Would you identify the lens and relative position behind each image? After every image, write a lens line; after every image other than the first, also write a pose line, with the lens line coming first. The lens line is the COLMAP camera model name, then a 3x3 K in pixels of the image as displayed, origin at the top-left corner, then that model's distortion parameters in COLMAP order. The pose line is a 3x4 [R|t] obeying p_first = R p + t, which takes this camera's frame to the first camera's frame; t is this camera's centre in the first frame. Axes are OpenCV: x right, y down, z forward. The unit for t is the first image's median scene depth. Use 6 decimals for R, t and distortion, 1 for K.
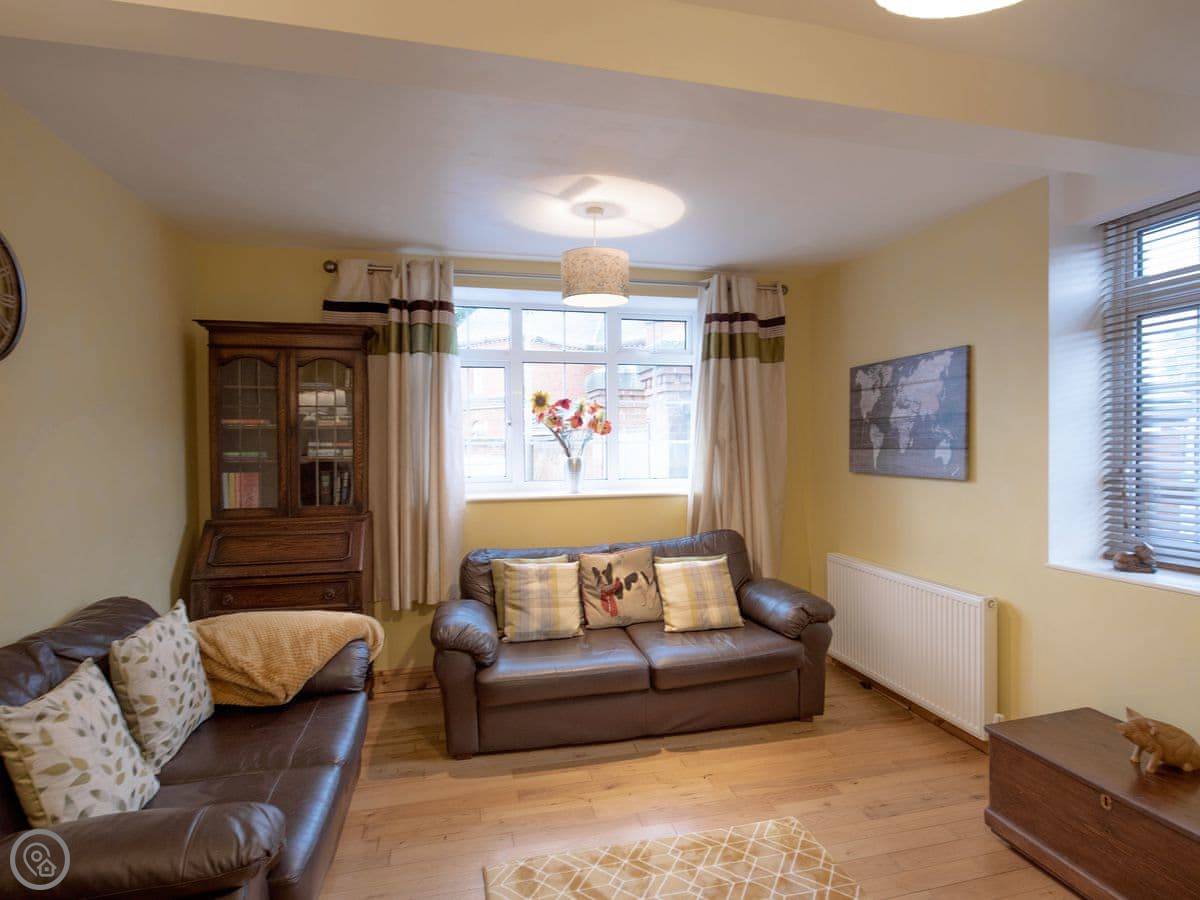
lens RADIAL K [[696.7, 0, 600.0], [0, 696.7, 450.0], [0, 0, 1]] dist [-0.004788, -0.002269]
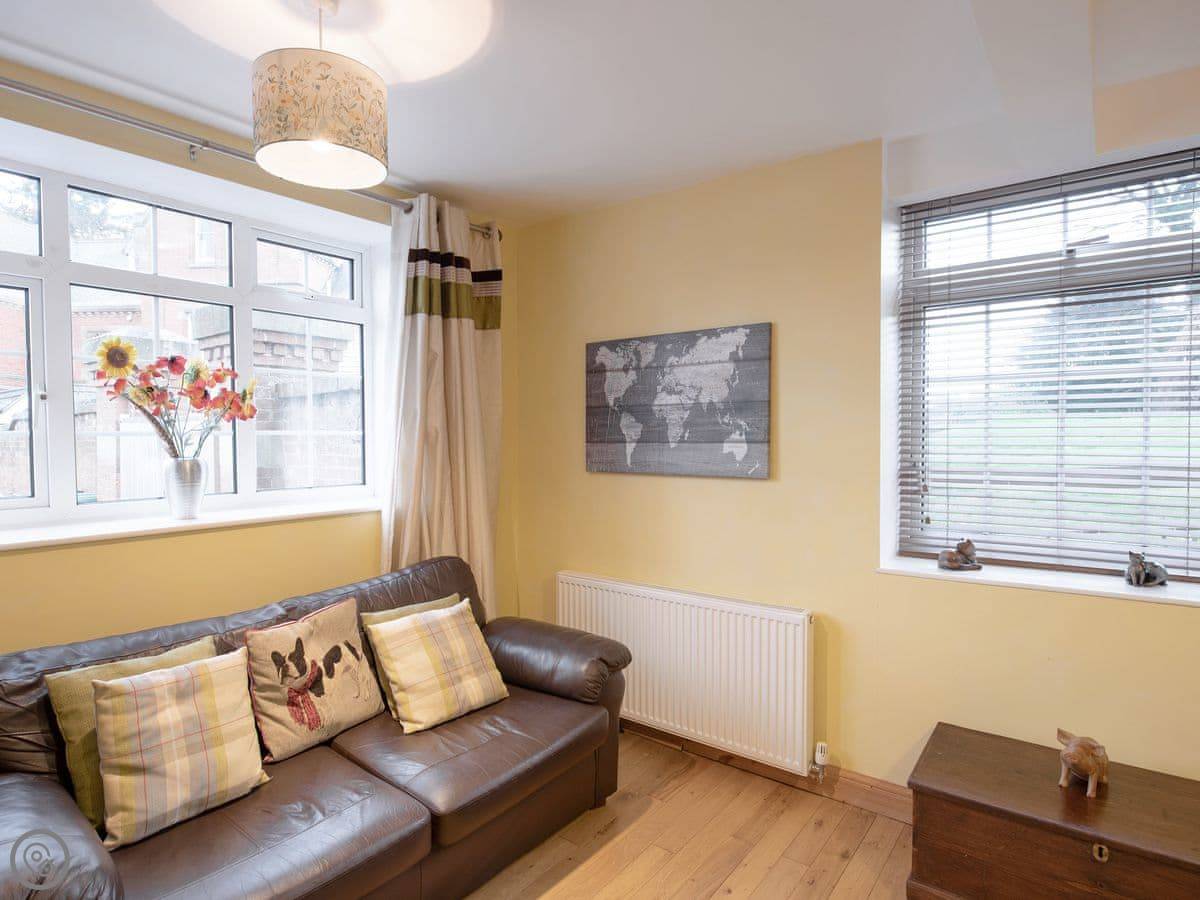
lens RADIAL K [[696.7, 0, 600.0], [0, 696.7, 450.0], [0, 0, 1]] dist [-0.004788, -0.002269]
pose [[0.779702, -0.009977, 0.626071, -0.156633], [0.003560, 0.999928, 0.011501, -0.002403], [-0.626141, -0.006739, 0.779681, 0.392211]]
